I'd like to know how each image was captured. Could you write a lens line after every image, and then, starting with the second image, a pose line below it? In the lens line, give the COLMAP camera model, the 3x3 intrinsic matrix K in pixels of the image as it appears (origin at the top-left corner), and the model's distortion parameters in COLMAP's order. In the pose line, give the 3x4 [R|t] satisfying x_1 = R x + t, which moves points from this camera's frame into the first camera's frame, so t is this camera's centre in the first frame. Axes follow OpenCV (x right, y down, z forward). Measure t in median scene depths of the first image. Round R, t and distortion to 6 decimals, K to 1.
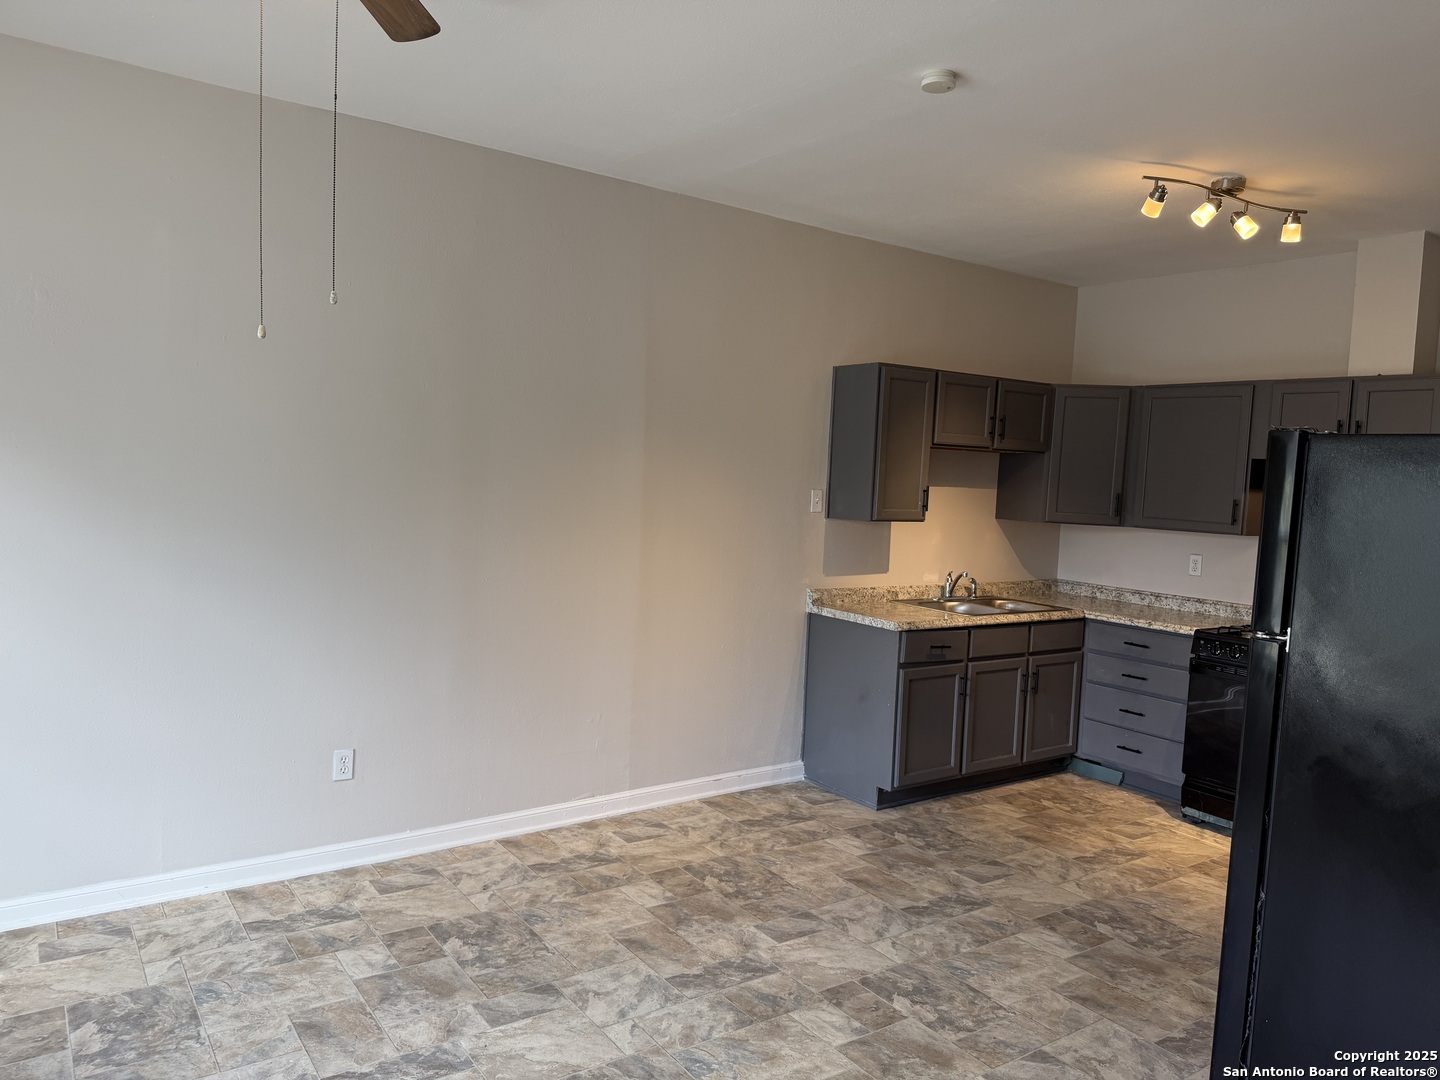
lens RADIAL K [[1027.4, 0, 721.1], [0, 1027.4, 543.3], [0, 0, 1]] dist [0.013073, -0.005681]
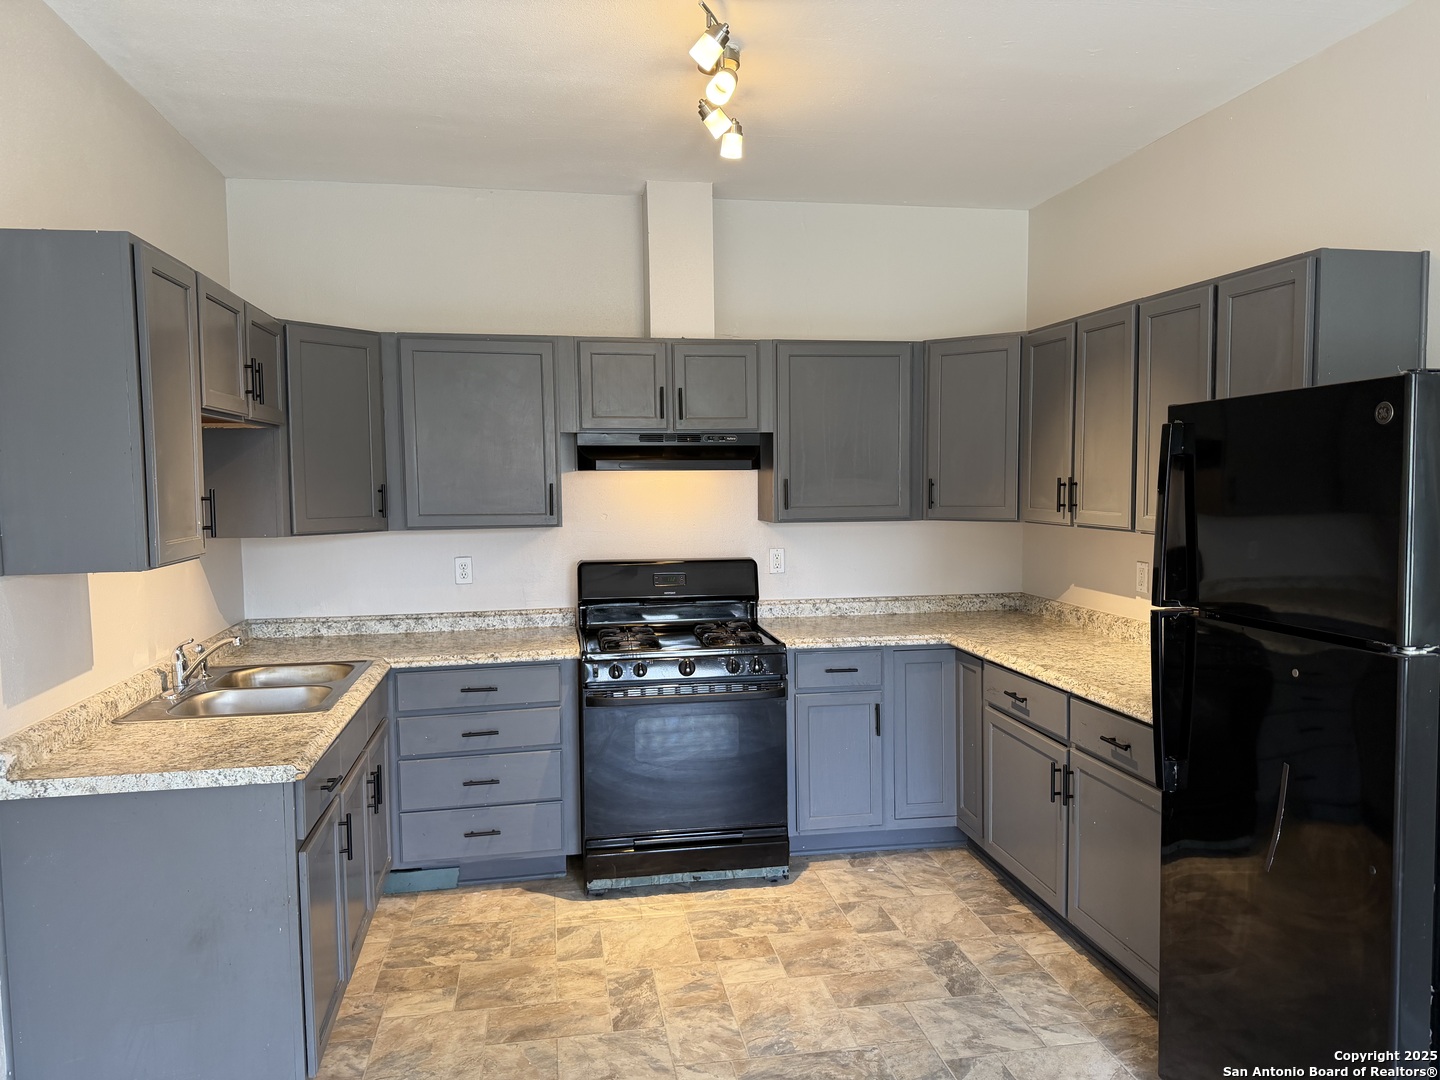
lens RADIAL K [[1027.4, 0, 718.4], [0, 1027.4, 535.3], [0, 0, 1]] dist [0.013073, -0.005681]
pose [[0.431138, -0.108215, 0.895773, -0.157514], [0.100959, 0.992333, 0.071289, -0.043103], [-0.896620, 0.059701, 0.438758, 0.516208]]
